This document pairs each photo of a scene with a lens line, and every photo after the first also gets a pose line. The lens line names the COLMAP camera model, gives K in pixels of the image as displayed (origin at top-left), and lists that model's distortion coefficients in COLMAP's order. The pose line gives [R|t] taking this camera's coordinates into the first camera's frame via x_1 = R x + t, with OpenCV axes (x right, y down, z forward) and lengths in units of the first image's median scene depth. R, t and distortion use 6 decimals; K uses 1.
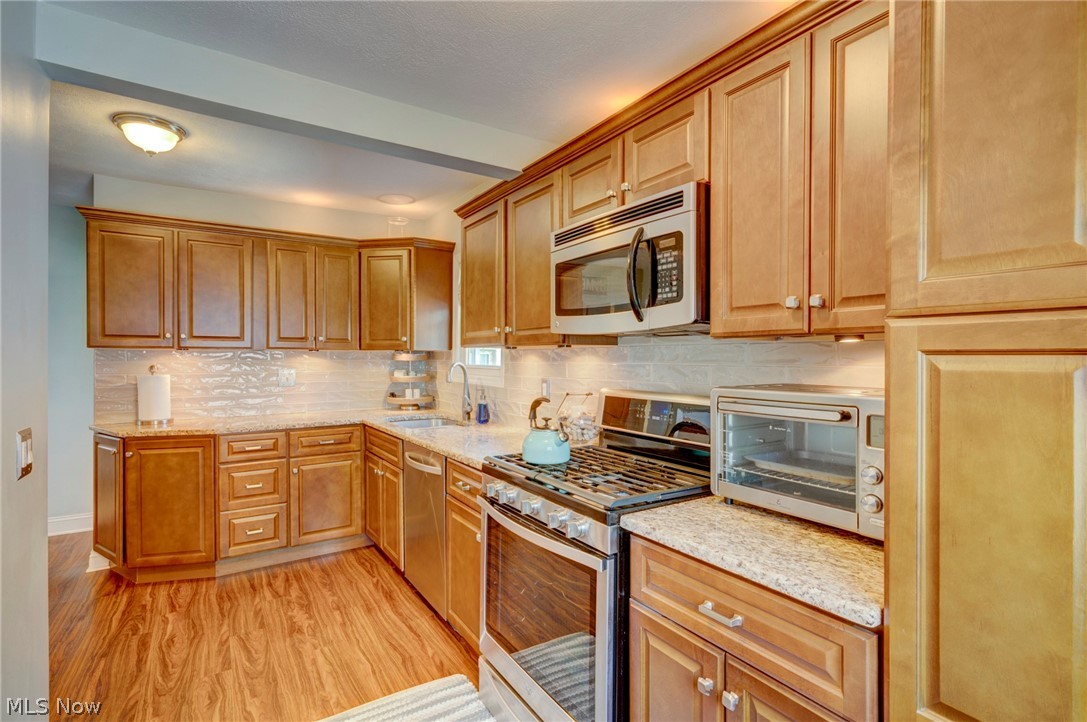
lens RADIAL K [[523.8, 0, 543.5], [0, 523.8, 361.0], [0, 0, 1]] dist [-0.001751, -0.000069]
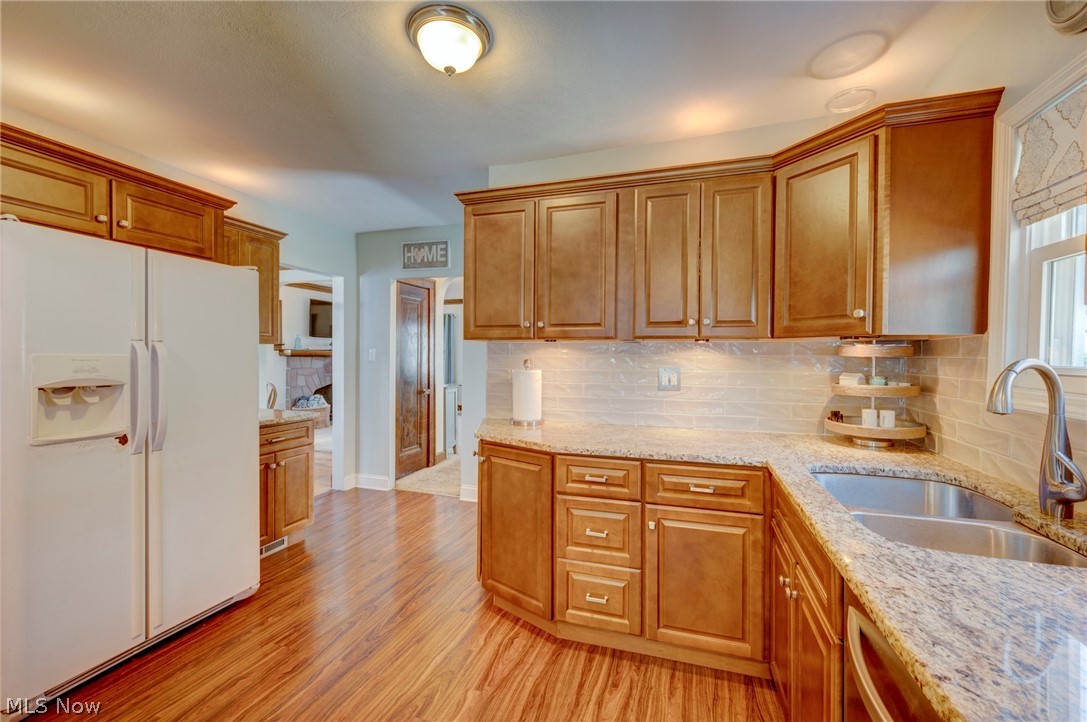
lens RADIAL K [[435.1, 0, 543.3], [0, 435.1, 358.6], [0, 0, 1]] dist [0.001224, 0.000296]
pose [[0.617808, 0.009834, -0.786268, -0.134847], [-0.012444, 0.999919, 0.002728, 0.004987], [0.786231, 0.008100, 0.617880, 0.548762]]
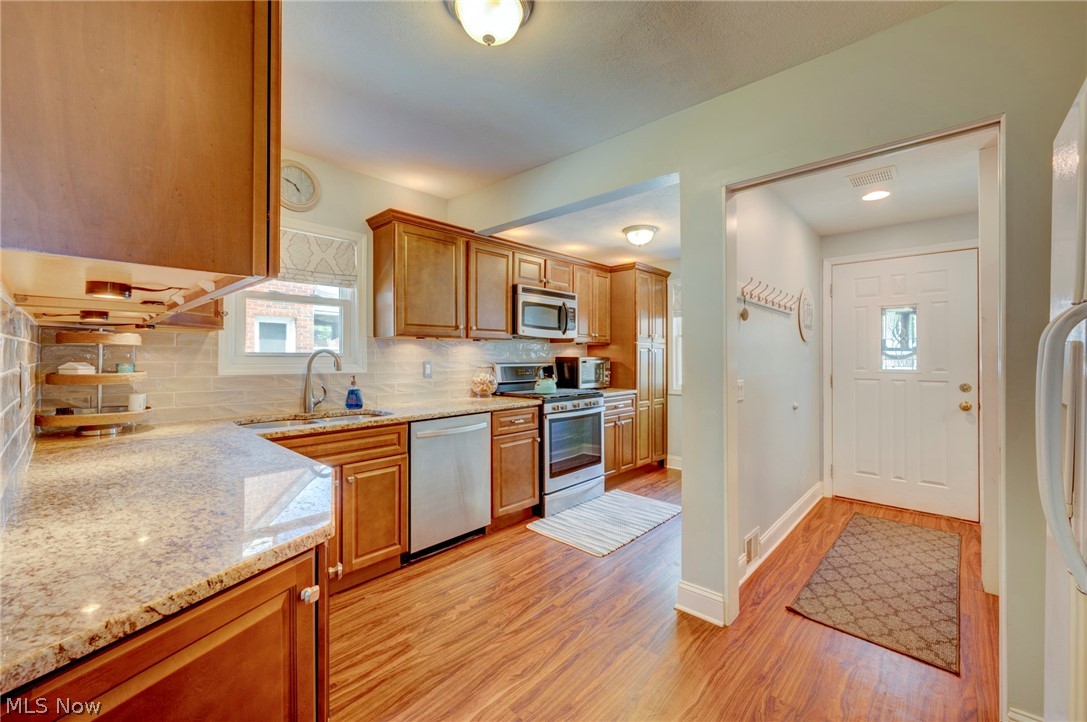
lens RADIAL K [[430.8, 0, 551.5], [0, 430.8, 352.1], [0, 0, 1]] dist [0.001103, 0.000078]
pose [[-0.245557, 0.003737, 0.969375, -1.008129], [0.006063, 0.999979, -0.002319, 0.009959], [-0.969363, 0.005308, -0.245575, 0.806672]]
